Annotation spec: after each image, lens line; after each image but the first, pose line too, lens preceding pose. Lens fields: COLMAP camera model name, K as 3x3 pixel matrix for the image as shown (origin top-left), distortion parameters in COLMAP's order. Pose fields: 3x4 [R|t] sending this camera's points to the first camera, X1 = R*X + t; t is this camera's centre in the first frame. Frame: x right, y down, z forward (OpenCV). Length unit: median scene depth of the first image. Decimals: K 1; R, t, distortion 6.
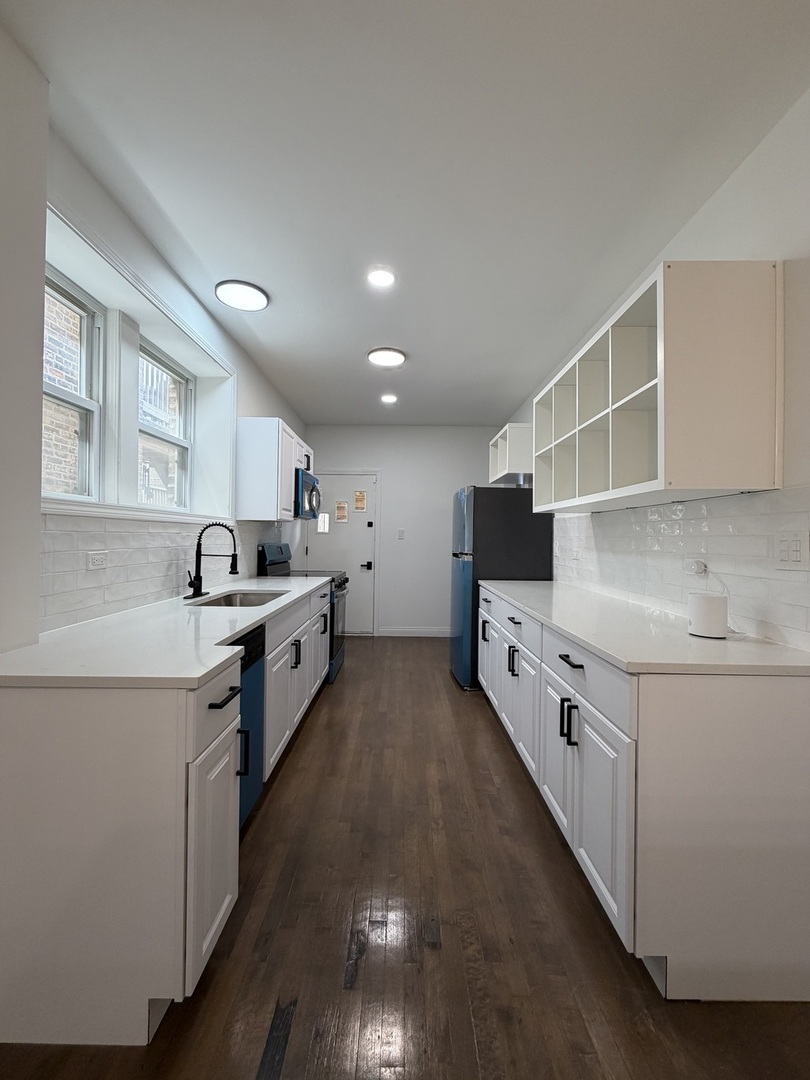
lens RADIAL K [[433.1, 0, 403.2], [0, 433.1, 537.7], [0, 0, 1]] dist [-0.000583, 0.000178]
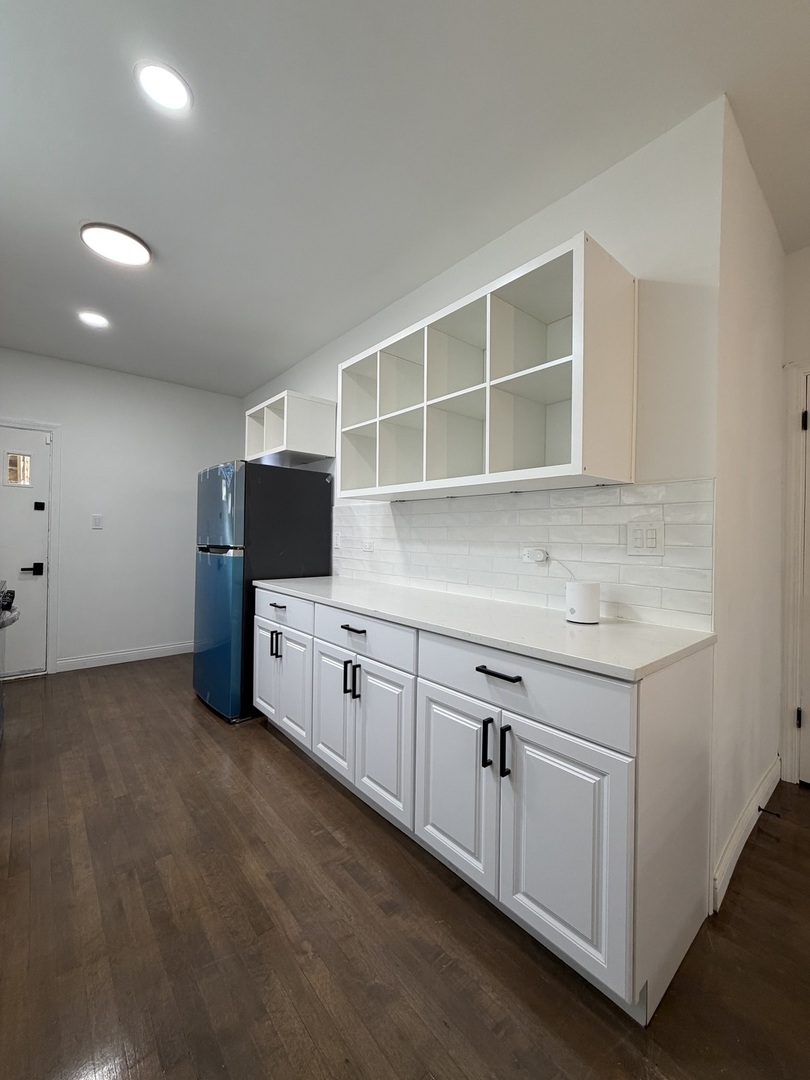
lens RADIAL K [[433.1, 0, 404.6], [0, 433.1, 536.8], [0, 0, 1]] dist [-0.000583, 0.000178]
pose [[0.761694, -0.003332, 0.647929, -0.152726], [-0.006240, 0.999903, 0.012478, 0.007729], [-0.647907, -0.013547, 0.761599, 0.262929]]
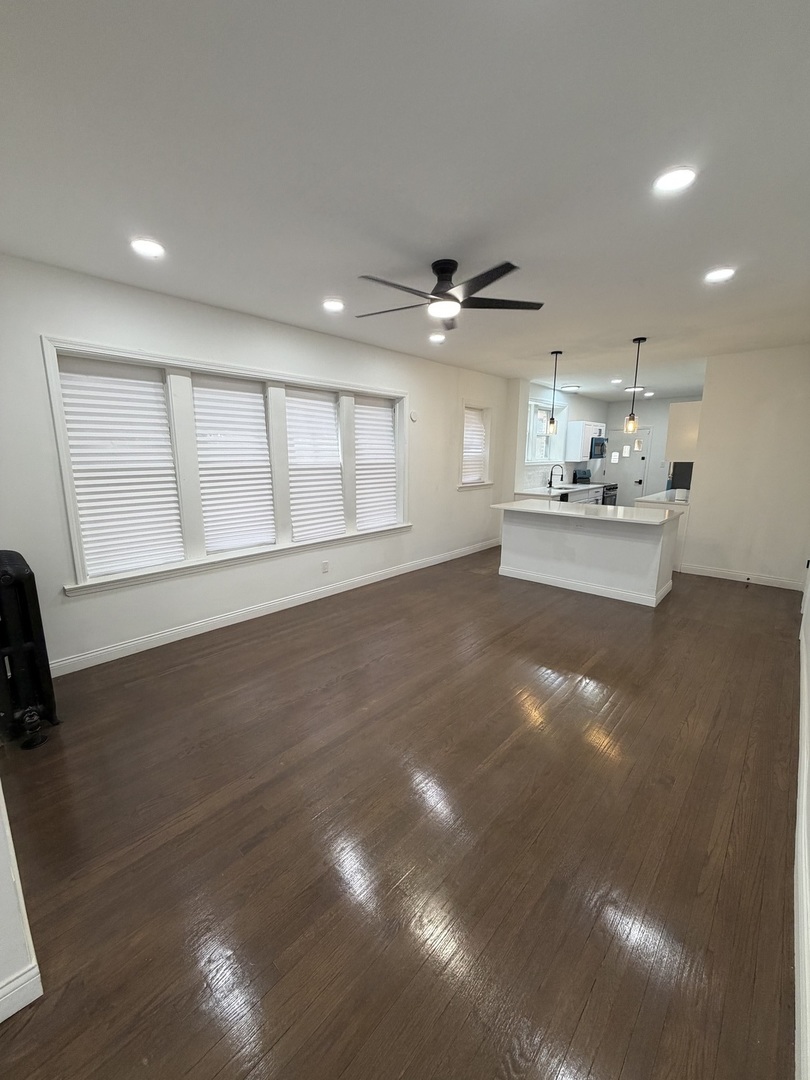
lens RADIAL K [[433.1, 0, 405.1], [0, 433.1, 540.5], [0, 0, 1]] dist [-0.000583, 0.000178]
pose [[0.734381, 0.117186, -0.668545, 0.818412], [0.011753, 0.982640, 0.185152, -0.076440], [0.678636, -0.143830, 0.720254, -1.854870]]
